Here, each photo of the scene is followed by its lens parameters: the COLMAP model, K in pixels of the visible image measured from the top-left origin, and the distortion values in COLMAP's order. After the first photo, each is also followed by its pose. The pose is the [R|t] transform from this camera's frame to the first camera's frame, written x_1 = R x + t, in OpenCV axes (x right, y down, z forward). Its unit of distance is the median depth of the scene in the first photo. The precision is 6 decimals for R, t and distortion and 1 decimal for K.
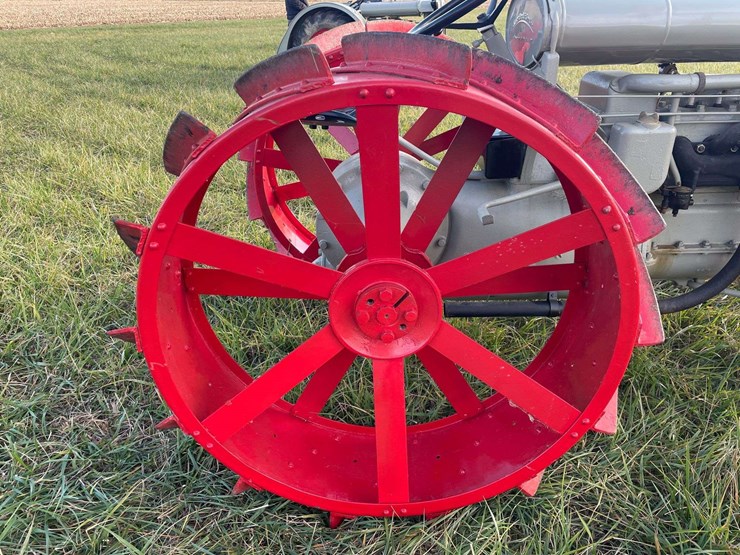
lens RADIAL K [[569.8, 0, 369.4], [0, 569.8, 275.7], [0, 0, 1]] dist [0.039674, -0.056940]
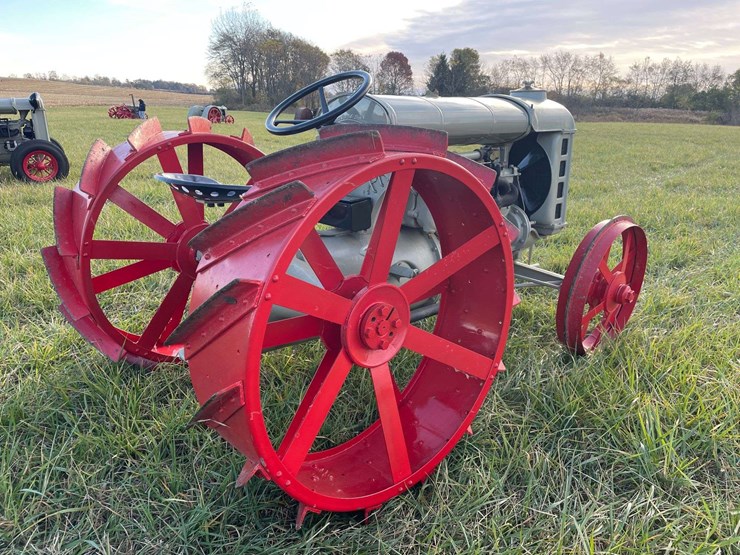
lens RADIAL K [[569.8, 0, 373.6], [0, 569.8, 277.3], [0, 0, 1]] dist [0.039674, -0.056940]
pose [[0.736250, -0.162657, 0.656870, -0.737917], [0.262533, 0.963313, -0.055718, 0.022033], [-0.623709, 0.213473, 0.751942, -0.000328]]
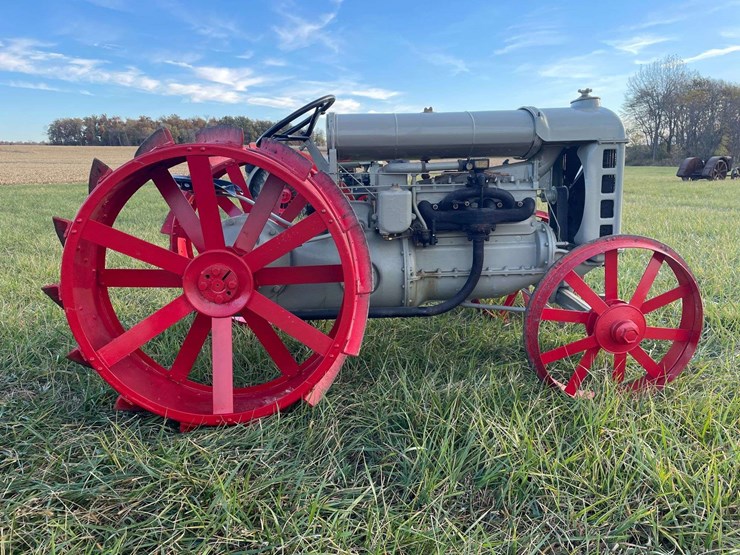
lens RADIAL K [[563.9, 0, 370.3], [0, 563.9, 276.8], [0, 0, 1]] dist [0.077368, -0.093333]
pose [[0.999079, -0.004074, 0.042723, 0.361340], [0.014720, 0.967628, -0.251952, 0.419176], [-0.040313, 0.252348, 0.966796, -0.560151]]
